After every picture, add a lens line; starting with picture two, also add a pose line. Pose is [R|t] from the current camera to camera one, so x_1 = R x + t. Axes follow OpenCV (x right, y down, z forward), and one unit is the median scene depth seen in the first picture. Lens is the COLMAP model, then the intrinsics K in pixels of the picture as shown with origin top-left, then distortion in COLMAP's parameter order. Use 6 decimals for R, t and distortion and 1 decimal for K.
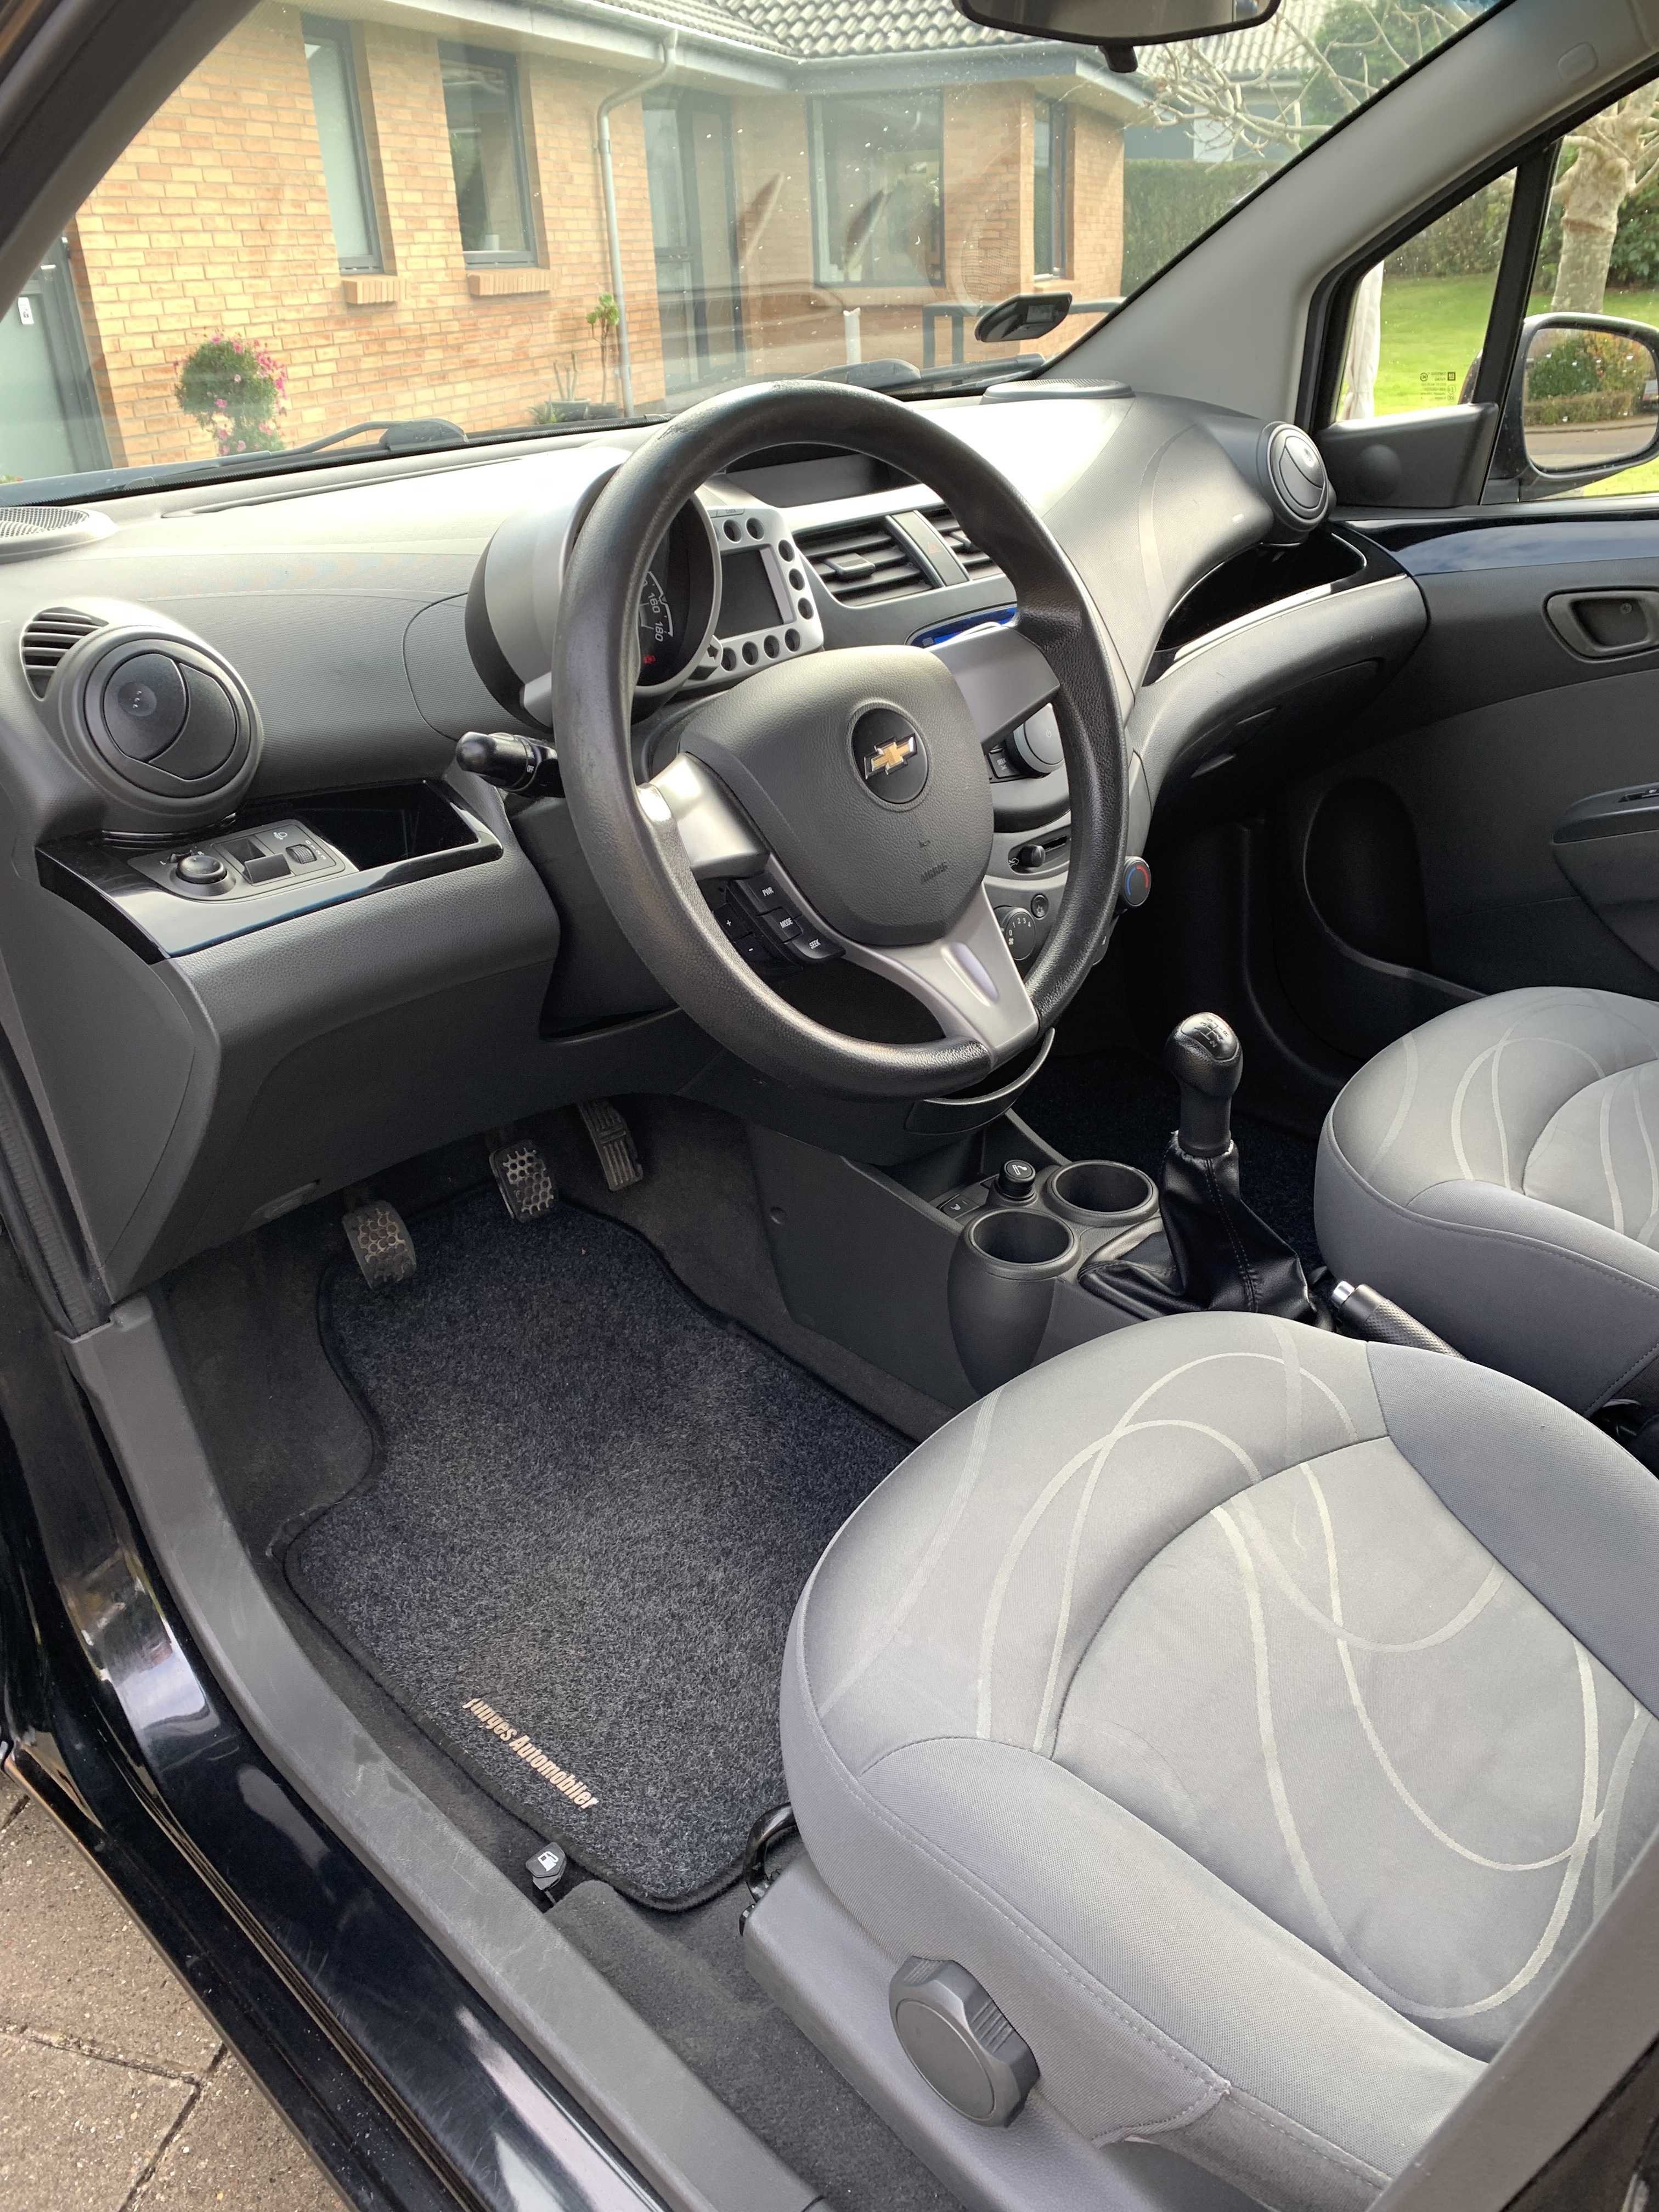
lens RADIAL K [[1673.0, 0, 858.0], [0, 1673.0, 1113.5], [0, 0, 1]] dist [0.033939, -0.048877]
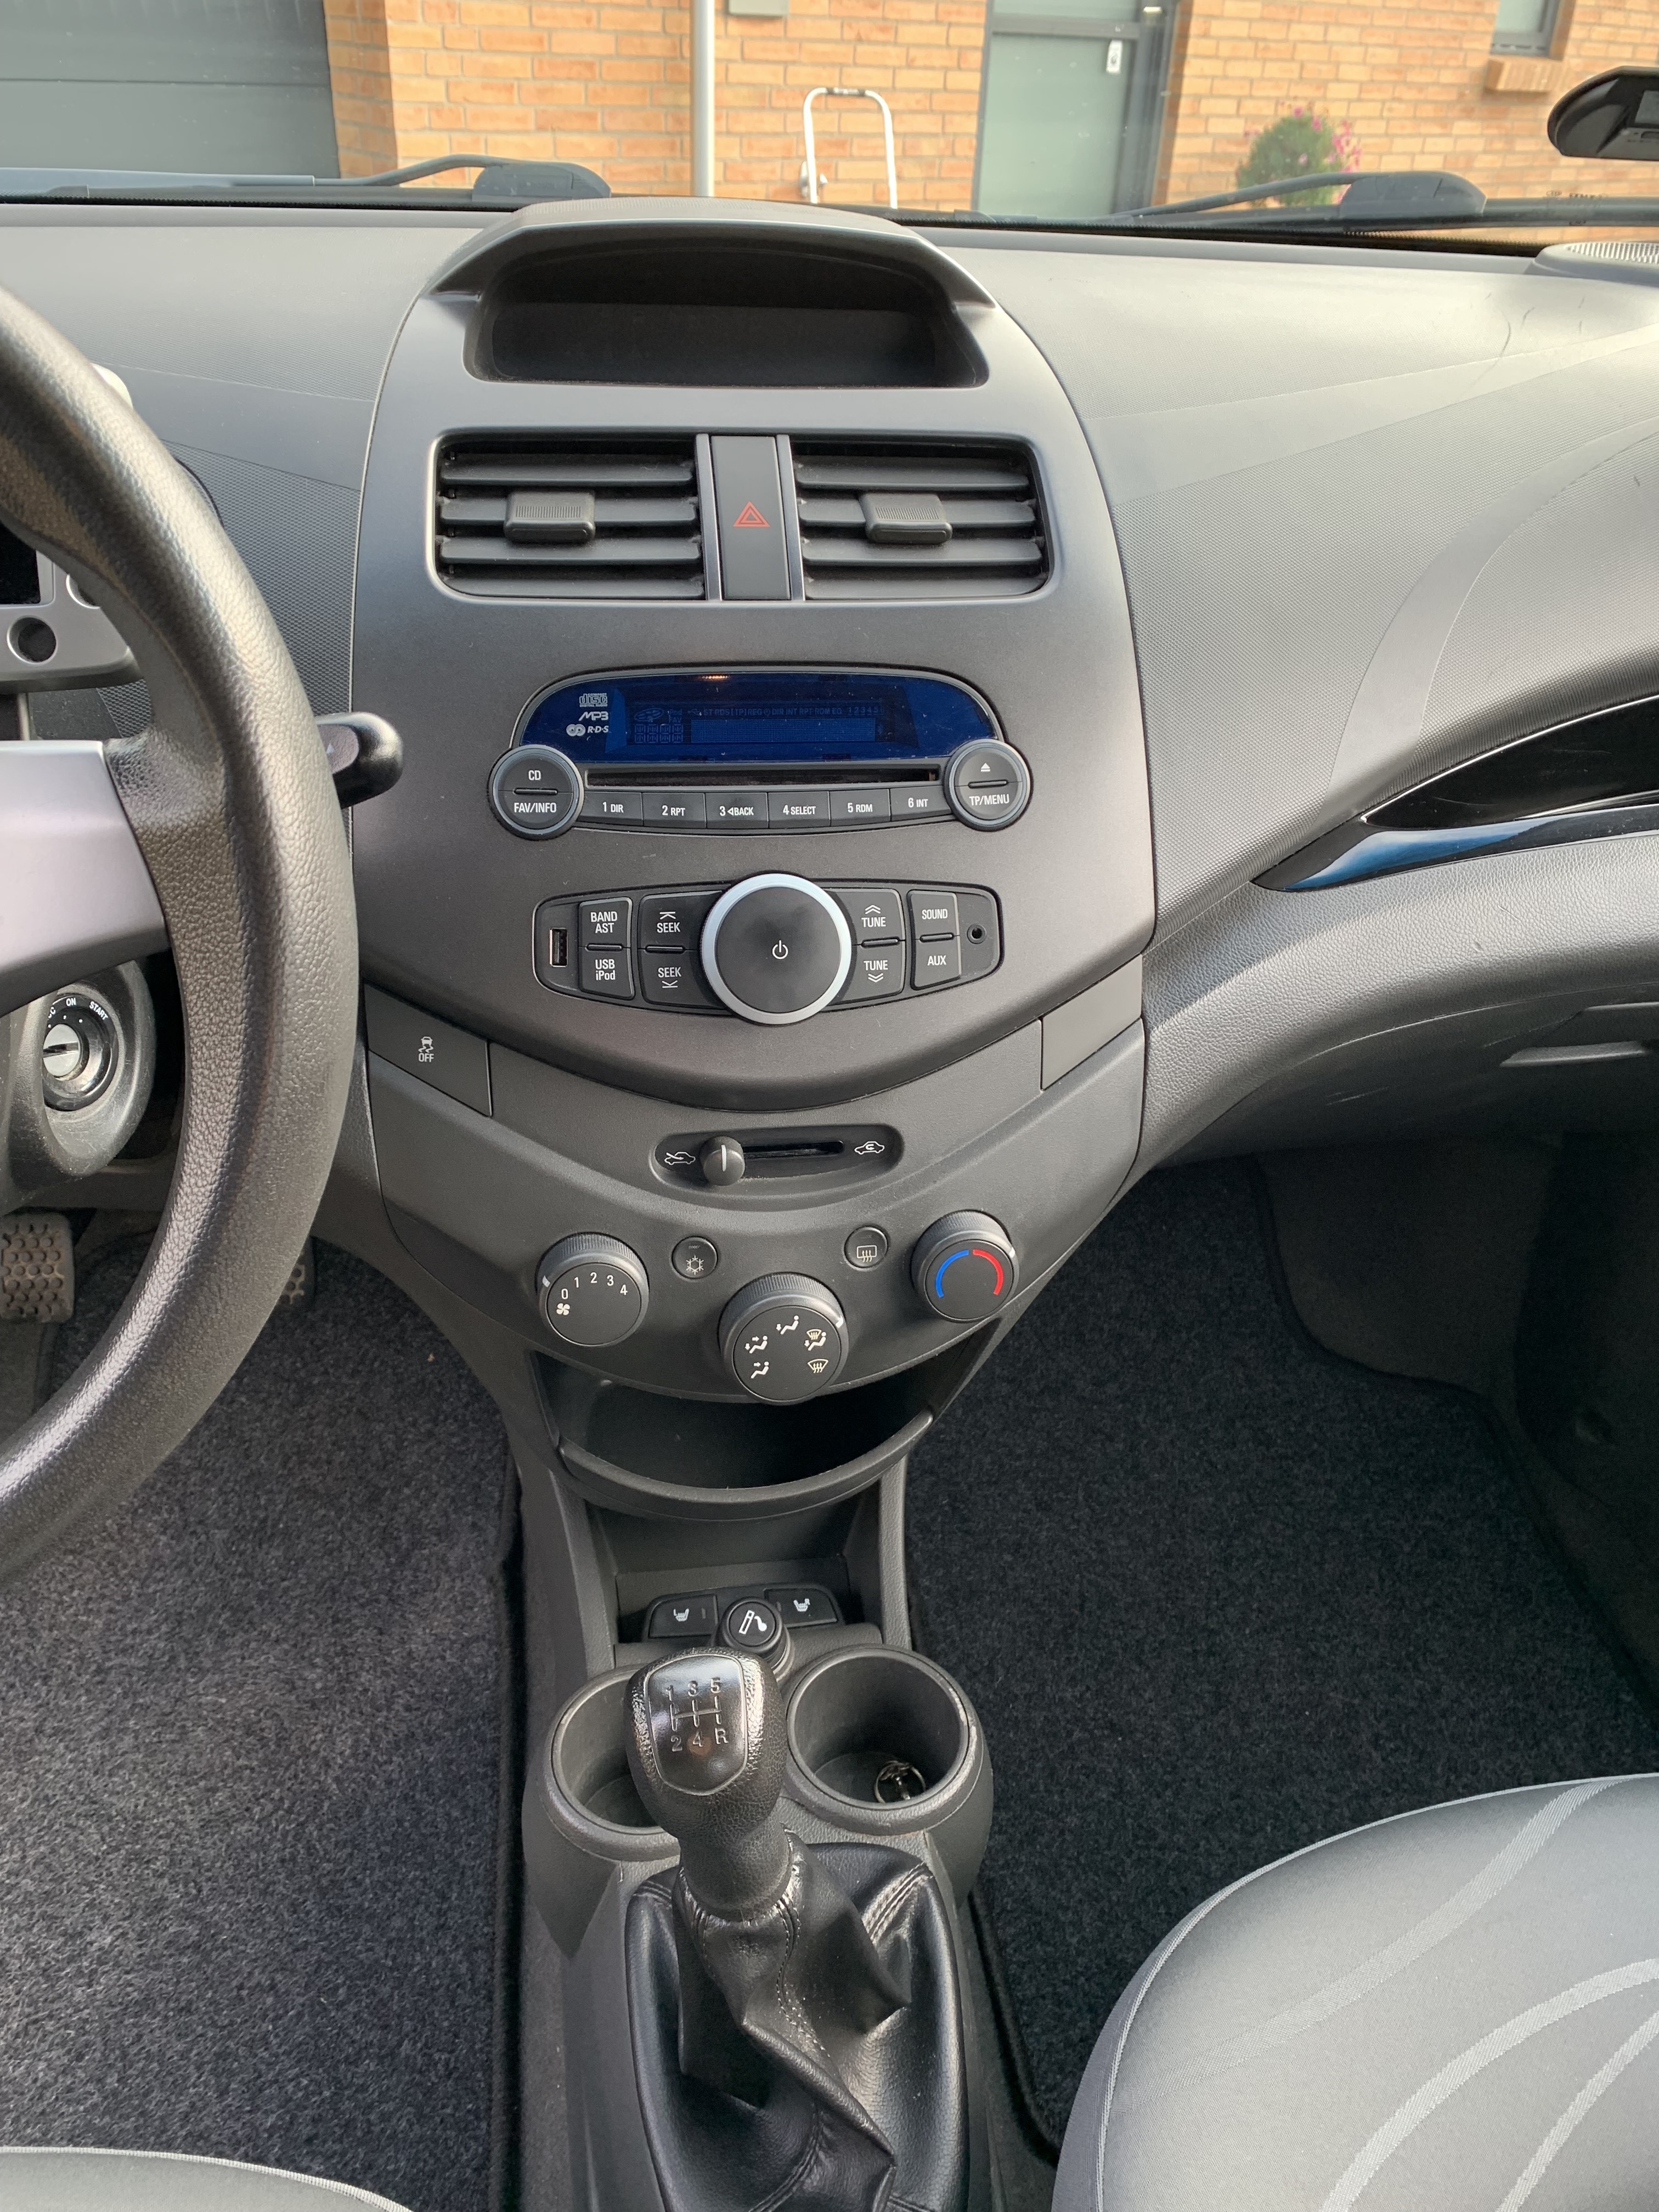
lens RADIAL K [[1689.0, 0, 824.9], [0, 1689.0, 1117.9], [0, 0, 1]] dist [0.028990, -0.014204]
pose [[0.794315, 0.385716, -0.469347, 0.261639], [-0.340568, 0.922488, 0.181742, -0.194383], [0.503067, 0.015484, 0.864108, 0.415725]]
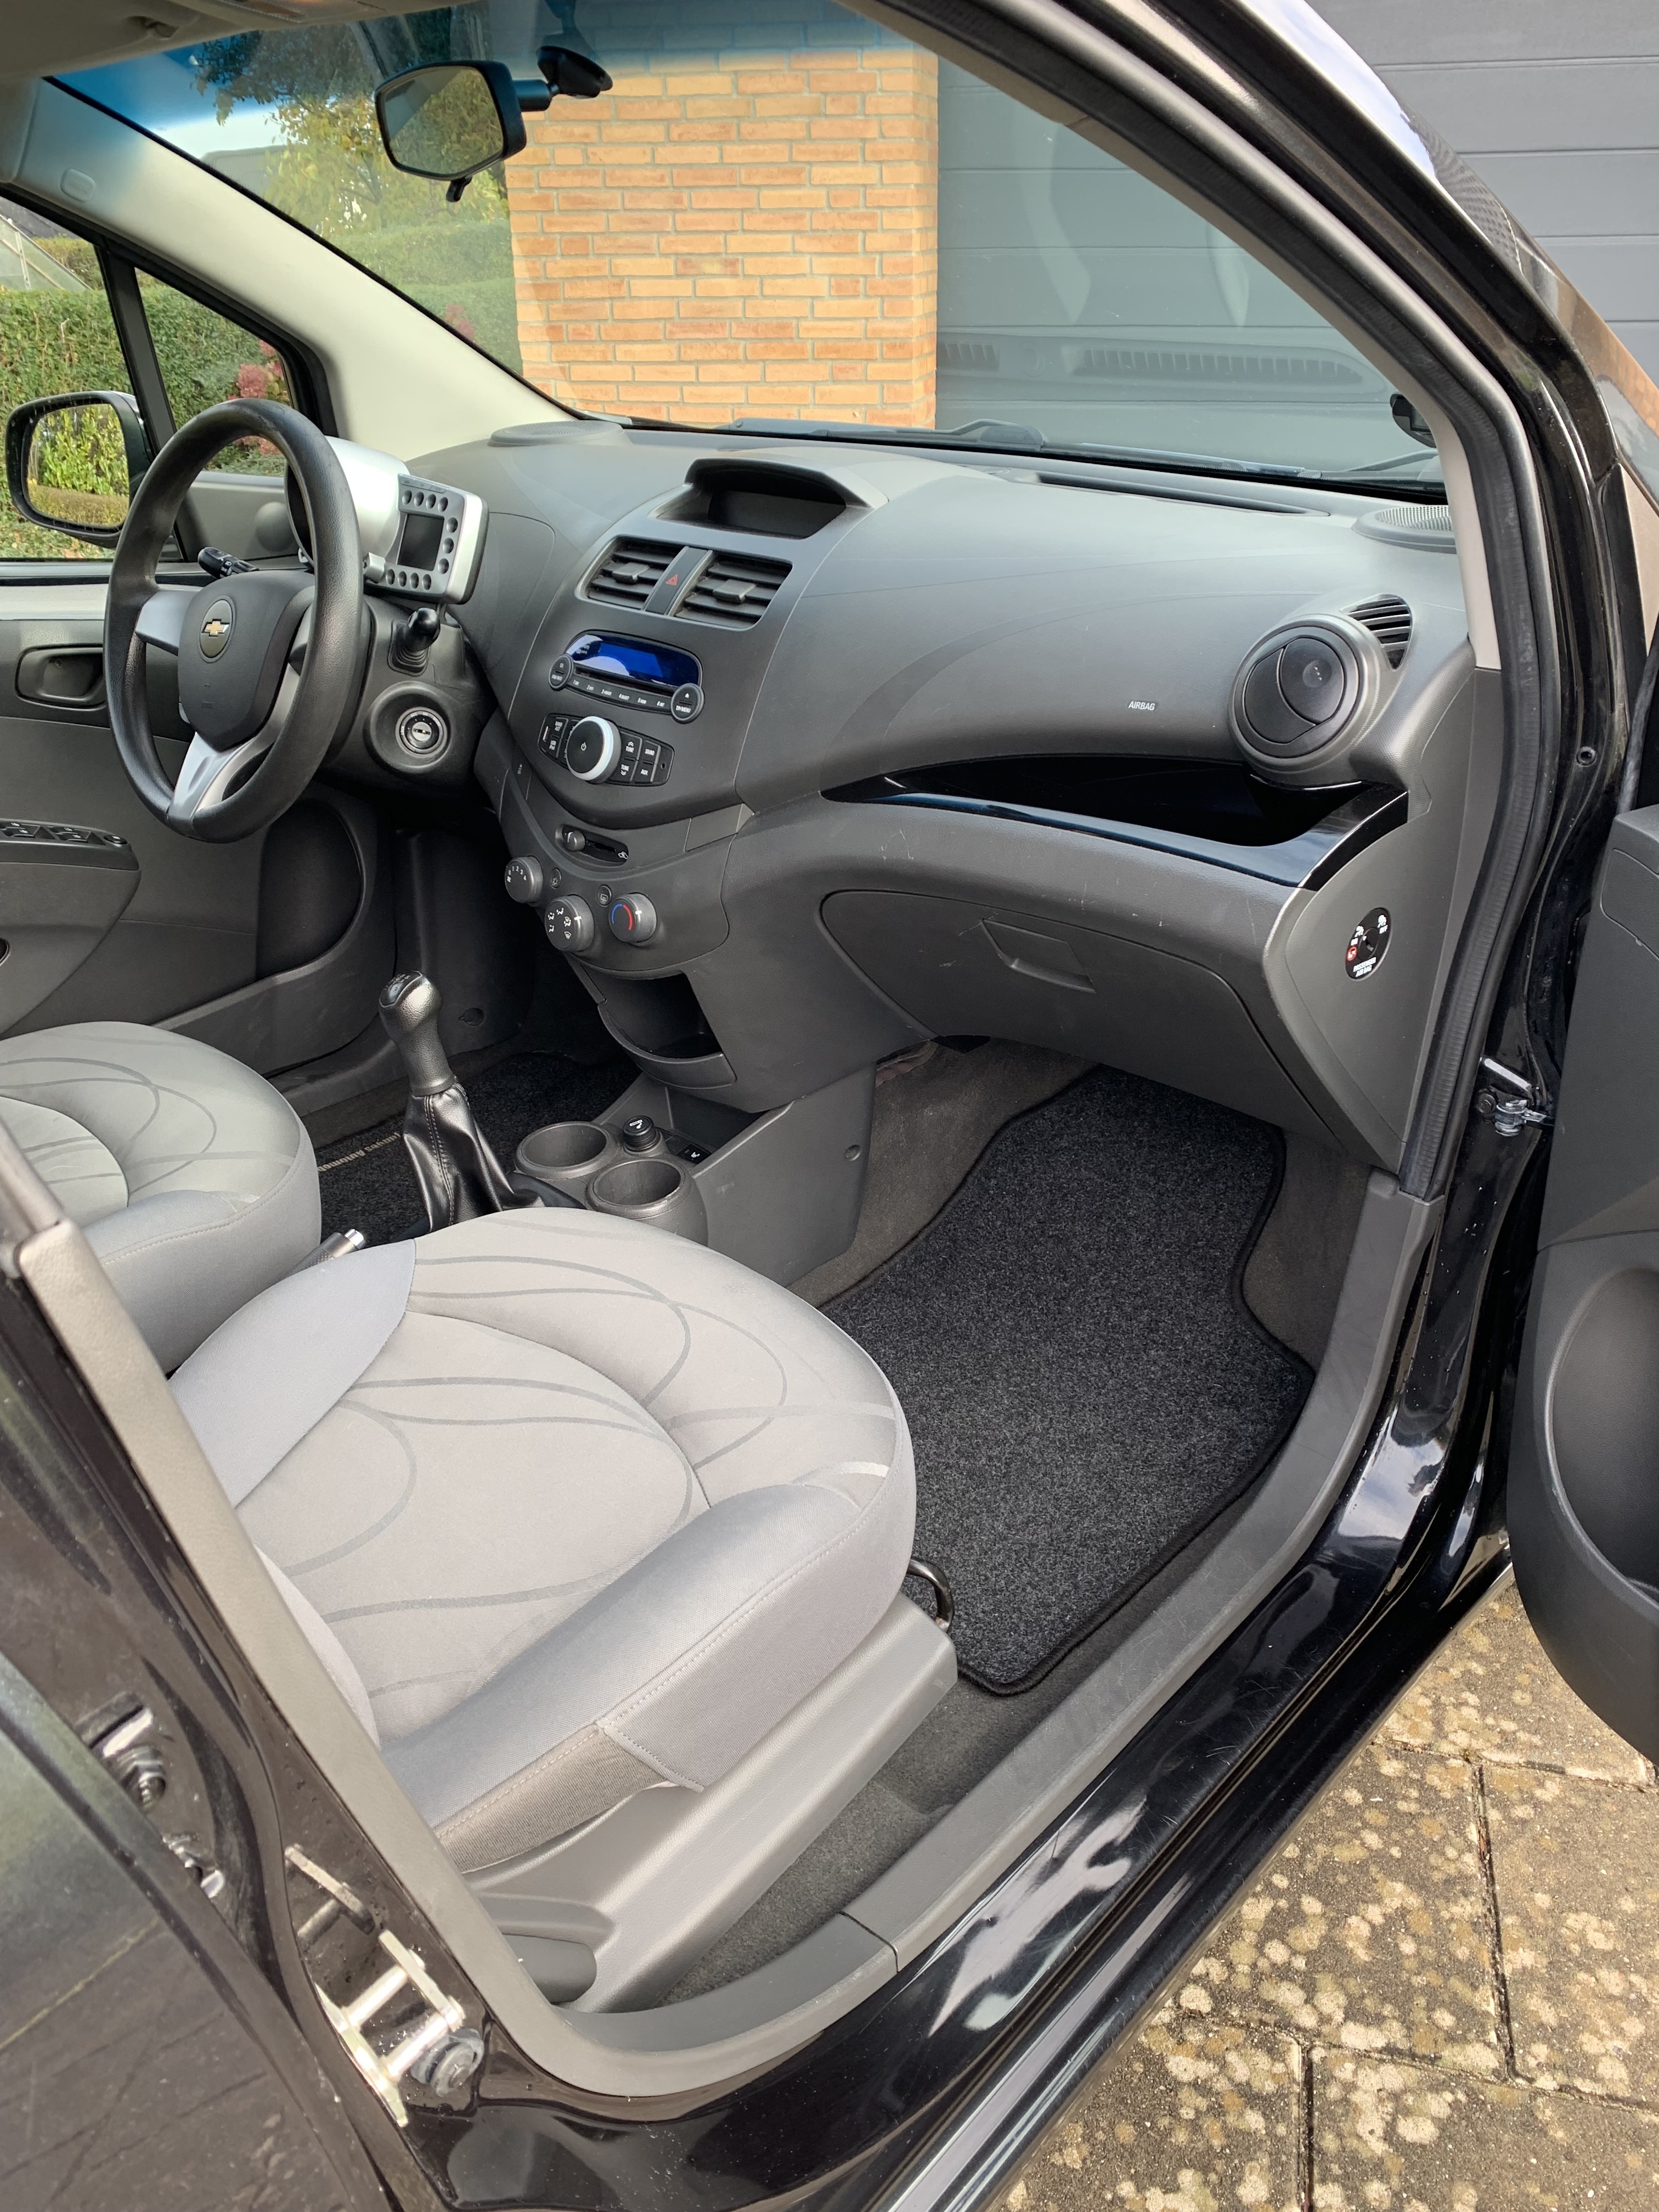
lens RADIAL K [[1673.0, 0, 858.0], [0, 1673.0, 1113.5], [0, 0, 1]] dist [0.033939, -0.048877]
pose [[0.029074, 0.502732, -0.863953, 0.874750], [-0.445004, 0.780451, 0.439167, -0.437192], [0.895057, 0.371694, 0.246408, 0.689732]]
